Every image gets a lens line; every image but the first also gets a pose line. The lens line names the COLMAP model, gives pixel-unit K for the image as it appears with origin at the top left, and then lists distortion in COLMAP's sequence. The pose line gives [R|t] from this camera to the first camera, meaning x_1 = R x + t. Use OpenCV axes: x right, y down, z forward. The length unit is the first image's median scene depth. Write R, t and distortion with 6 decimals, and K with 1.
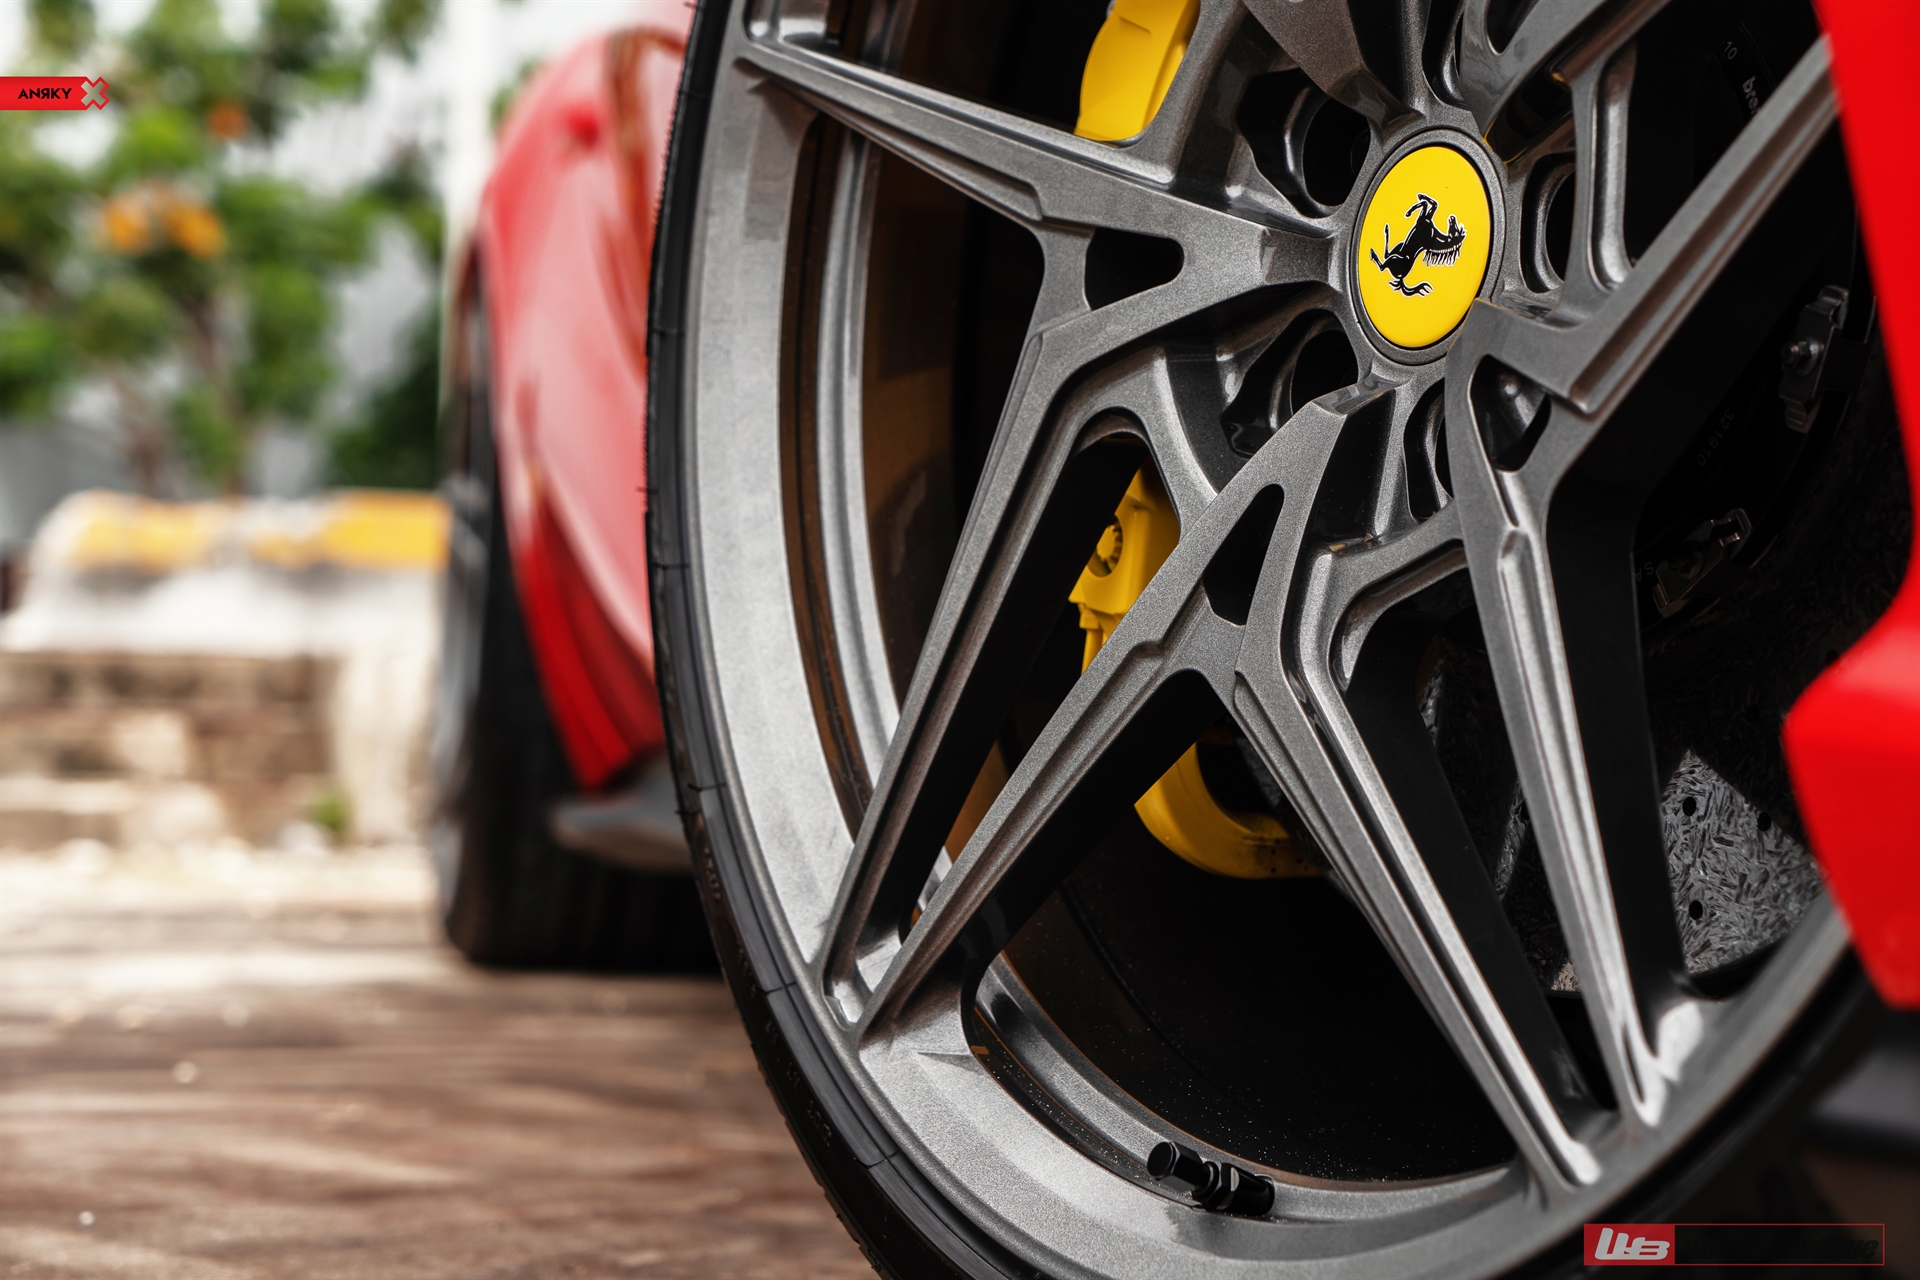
lens RADIAL K [[4048.2, 0, 964.5], [0, 4048.2, 598.6], [0, 0, 1]] dist [0.209560, 0.161144]
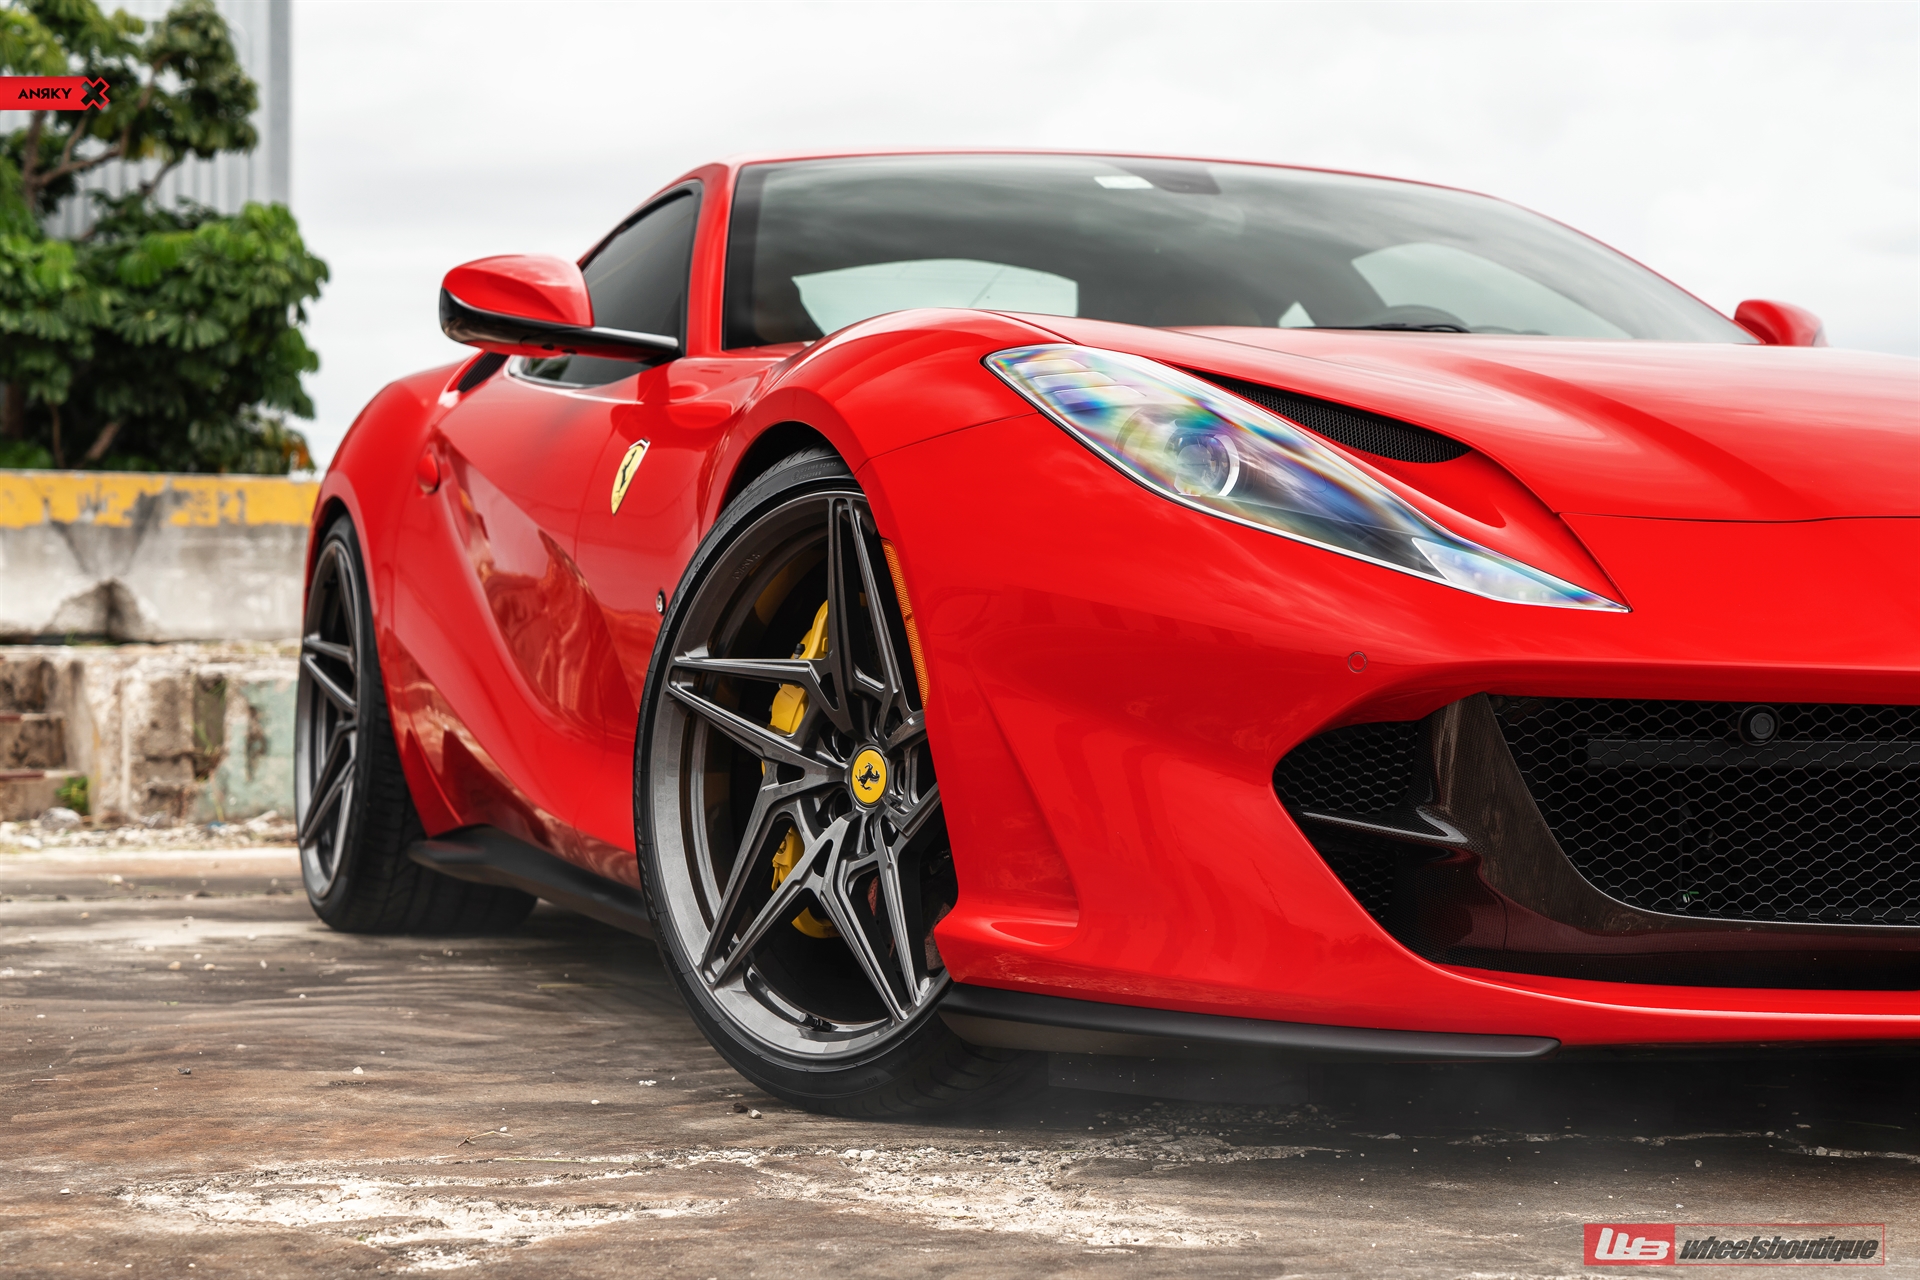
lens RADIAL K [[4048.2, 0, 964.5], [0, 4048.2, 598.6], [0, 0, 1]] dist [0.209560, 0.161144]
pose [[0.992440, -0.006861, 0.122536, -0.252031], [0.003709, 0.999657, 0.025937, -0.338234], [-0.122672, -0.025286, 0.992125, -2.662844]]
